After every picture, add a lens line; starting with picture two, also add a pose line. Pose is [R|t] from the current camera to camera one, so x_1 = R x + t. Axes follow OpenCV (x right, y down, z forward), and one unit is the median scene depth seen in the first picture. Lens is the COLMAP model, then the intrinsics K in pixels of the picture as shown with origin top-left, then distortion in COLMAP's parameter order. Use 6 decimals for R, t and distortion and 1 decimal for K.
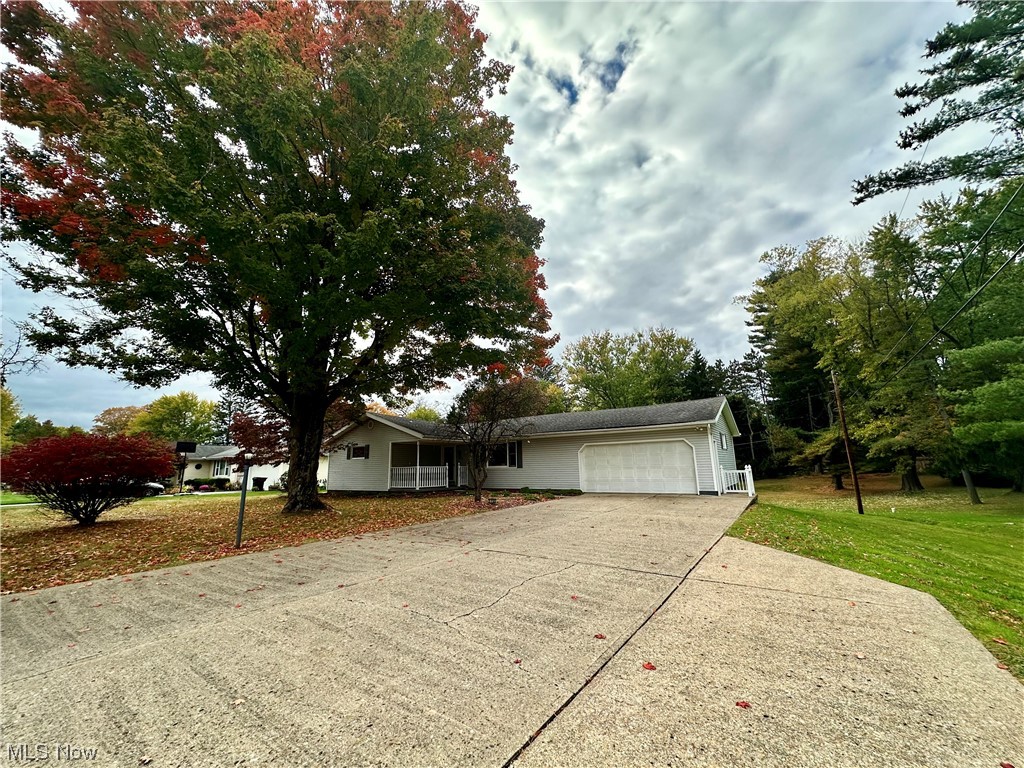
lens RADIAL K [[405.8, 0, 514.4], [0, 405.8, 380.6], [0, 0, 1]] dist [-0.003979, 0.000634]
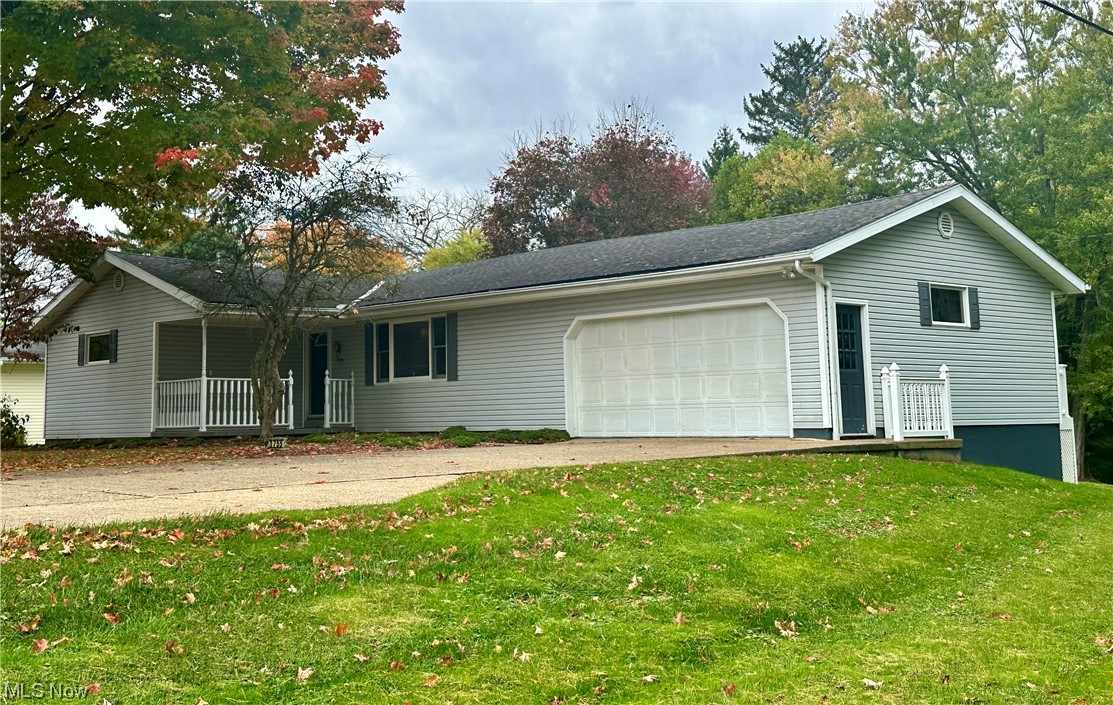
lens RADIAL K [[1329.3, 0, 525.1], [0, 1329.3, 246.2], [0, 0, 1]] dist [0.140371, 0.000000]
pose [[0.973192, -0.027477, -0.228348, 0.366808], [0.047090, 0.995610, 0.080893, -0.019294], [0.225123, -0.089477, 0.970213, -0.237544]]
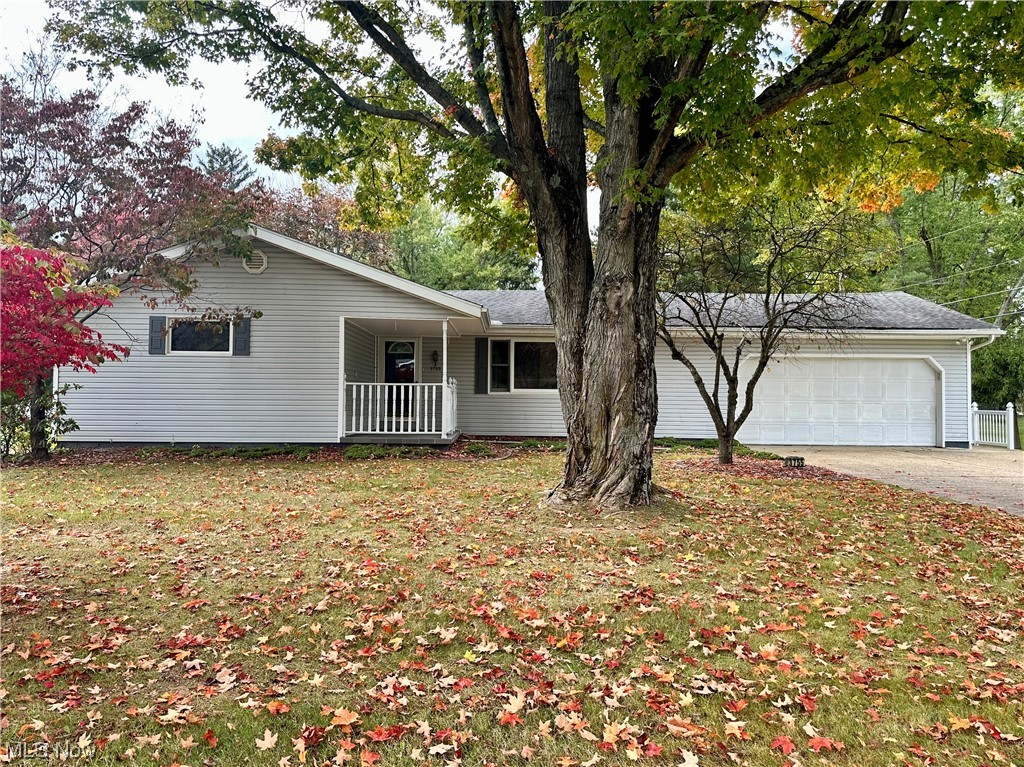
lens RADIAL K [[756.5, 0, 514.6], [0, 756.5, 380.9], [0, 0, 1]] dist [0.002023, -0.006122]
pose [[0.830019, 0.043166, 0.556063, -0.532028], [-0.144417, 0.979631, 0.139521, 0.084138], [-0.538714, -0.196110, 0.819346, 0.310207]]
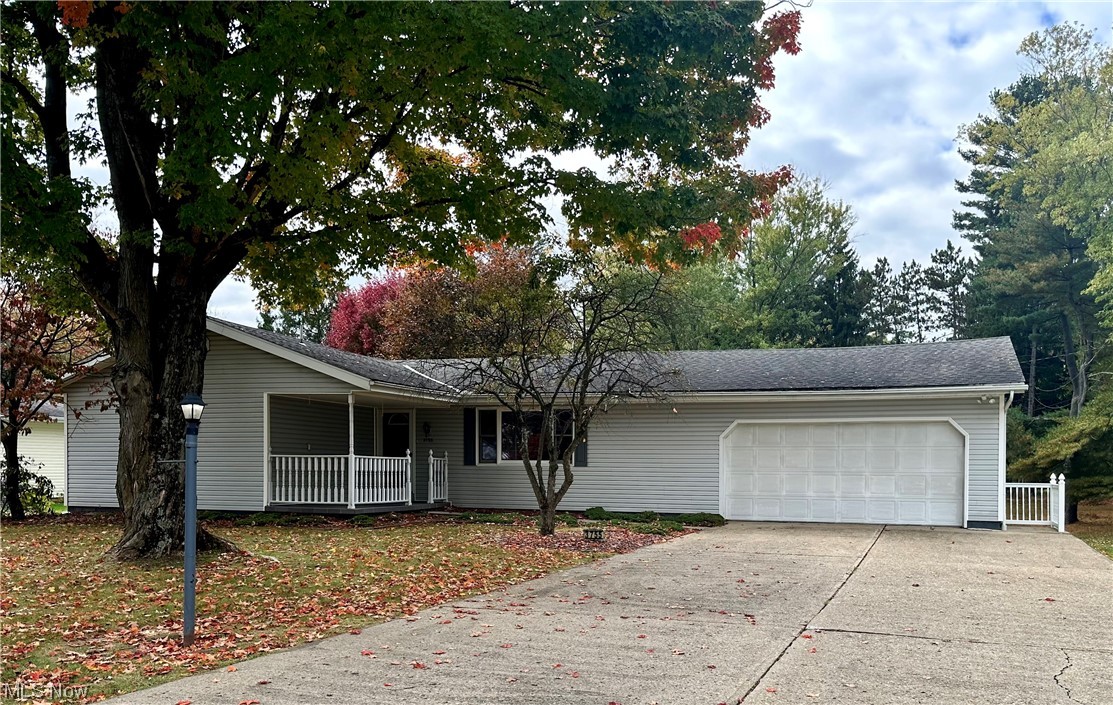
lens RADIAL K [[901.8, 0, 654.3], [0, 901.8, 487.0], [0, 0, 1]] dist [0.048841, -0.035378]
pose [[0.958849, 0.024193, 0.282882, -0.181075], [-0.088180, 0.972464, 0.215725, 0.012641], [-0.269874, -0.231792, 0.934580, 0.030204]]
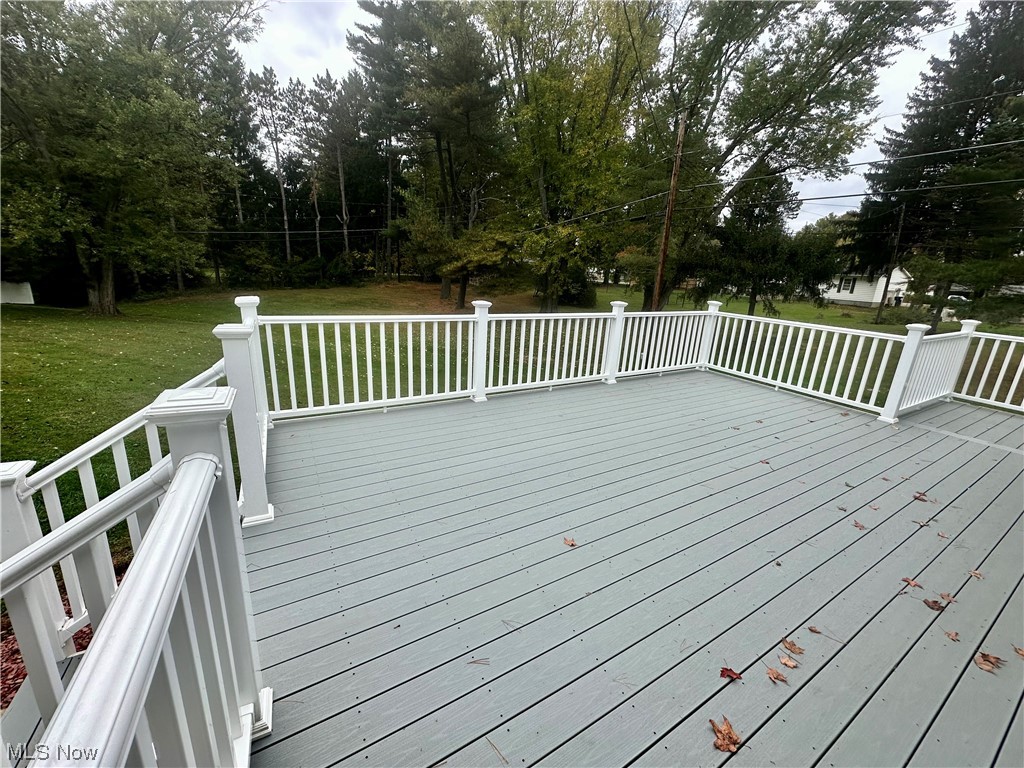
lens RADIAL K [[405.8, 0, 513.6], [0, 405.8, 384.9], [0, 0, 1]] dist [-0.003979, 0.000634]
pose [[0.435037, -0.209966, 0.875590, 0.237155], [-0.258528, 0.902360, 0.344834, 0.223276], [-0.862500, -0.376380, 0.338278, 1.234556]]
